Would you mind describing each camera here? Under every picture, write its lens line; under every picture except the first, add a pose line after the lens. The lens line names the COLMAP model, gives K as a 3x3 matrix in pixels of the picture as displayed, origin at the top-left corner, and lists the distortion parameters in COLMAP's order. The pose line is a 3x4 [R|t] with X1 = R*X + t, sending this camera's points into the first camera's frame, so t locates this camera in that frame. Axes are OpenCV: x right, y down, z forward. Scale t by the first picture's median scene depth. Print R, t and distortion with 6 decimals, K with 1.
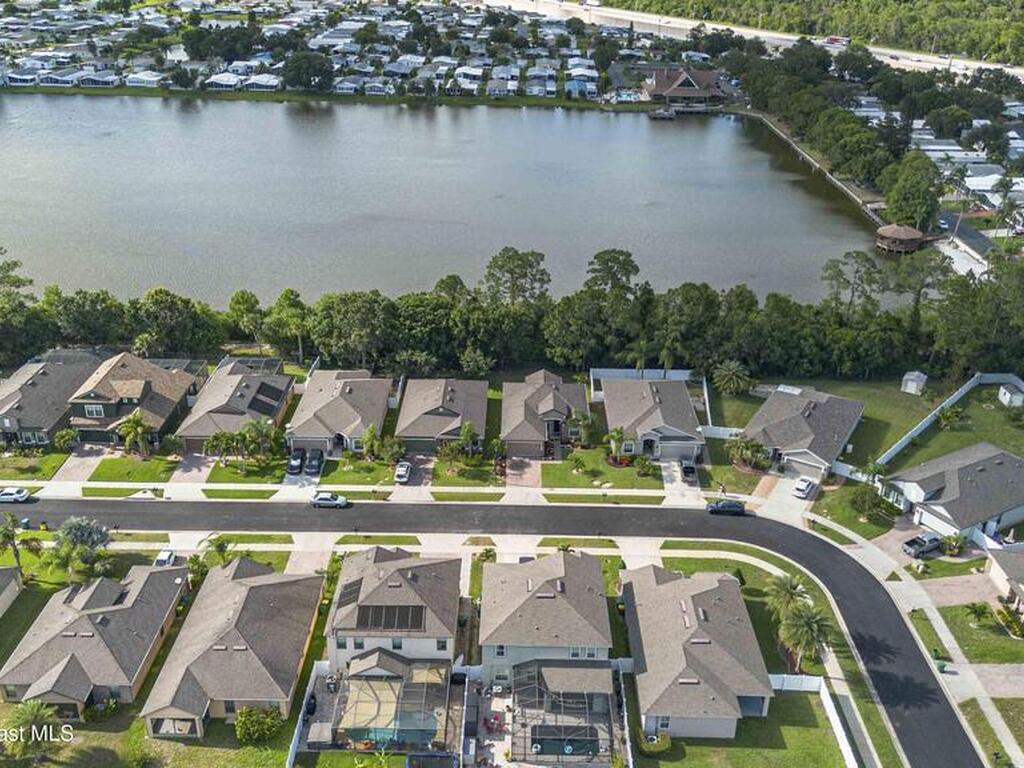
lens RADIAL K [[965.6, 0, 502.0], [0, 965.6, 381.3], [0, 0, 1]] dist [0.028433, 0.000000]
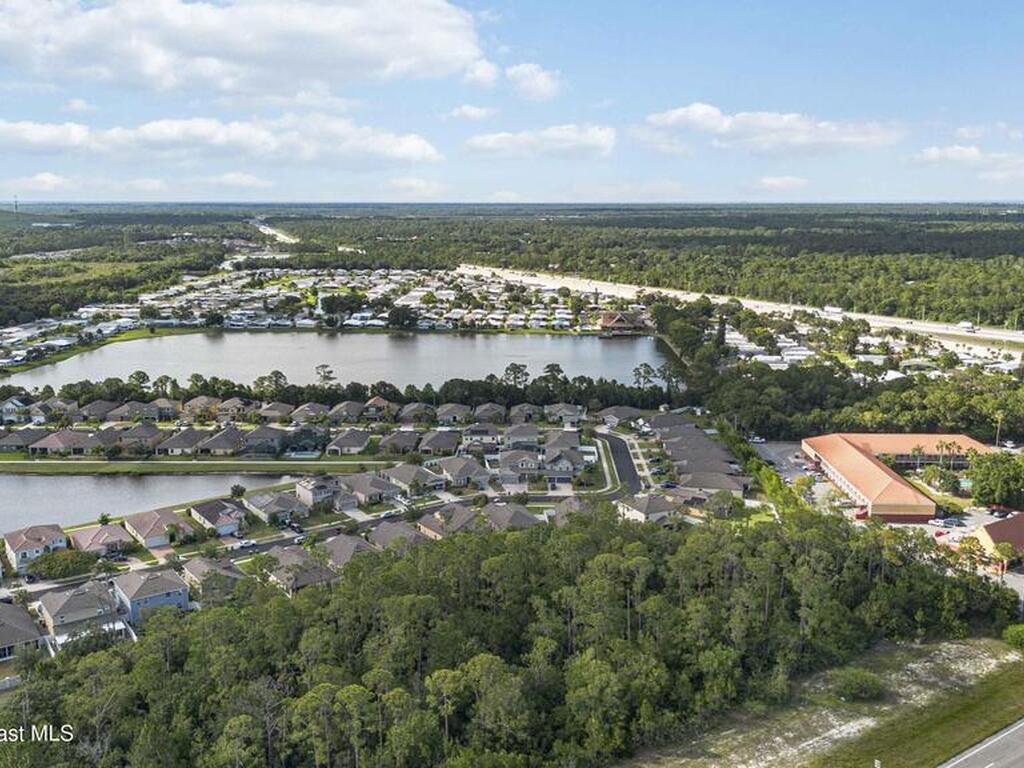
lens RADIAL K [[965.6, 0, 505.7], [0, 965.6, 390.5], [0, 0, 1]] dist [0.028433, 0.000000]
pose [[0.999738, -0.014946, -0.017324, 0.033275], [0.010069, 0.967306, -0.253413, 0.633477], [0.020545, 0.253173, 0.967203, -1.622608]]
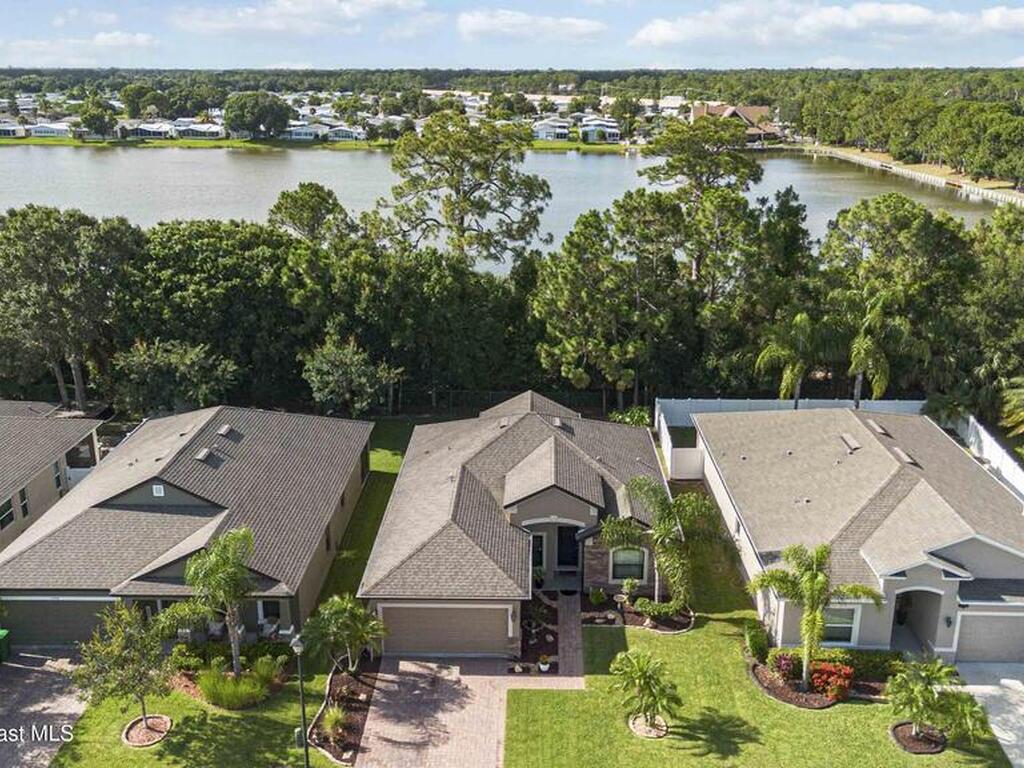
lens RADIAL K [[965.6, 0, 505.7], [0, 965.6, 386.4], [0, 0, 1]] dist [0.028433, 0.000000]
pose [[0.999807, -0.010798, -0.016408, 0.038938], [0.008454, 0.990571, -0.136740, 0.034407], [0.017729, 0.136574, 0.990471, 0.629621]]
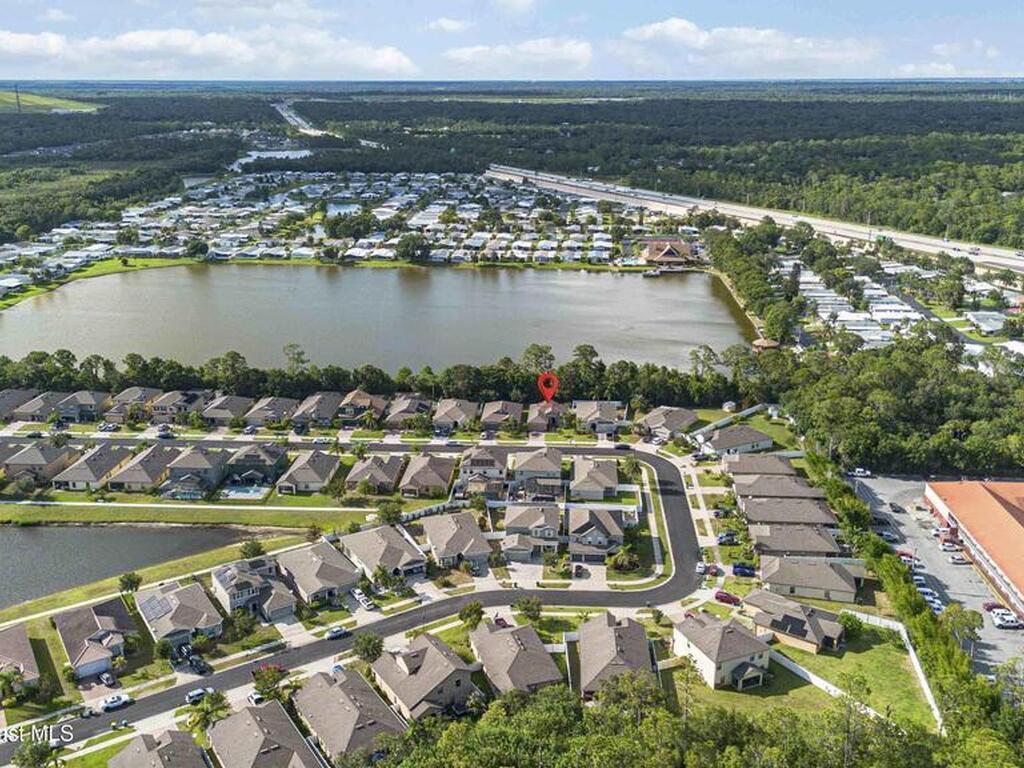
lens RADIAL K [[965.6, 0, 505.6], [0, 965.6, 383.6], [0, 0, 1]] dist [0.028433, 0.000000]
pose [[0.998302, -0.001578, -0.058232, 0.069221], [-0.006875, 0.989455, -0.144676, 0.256462], [0.057847, 0.144831, 0.987764, -1.083032]]
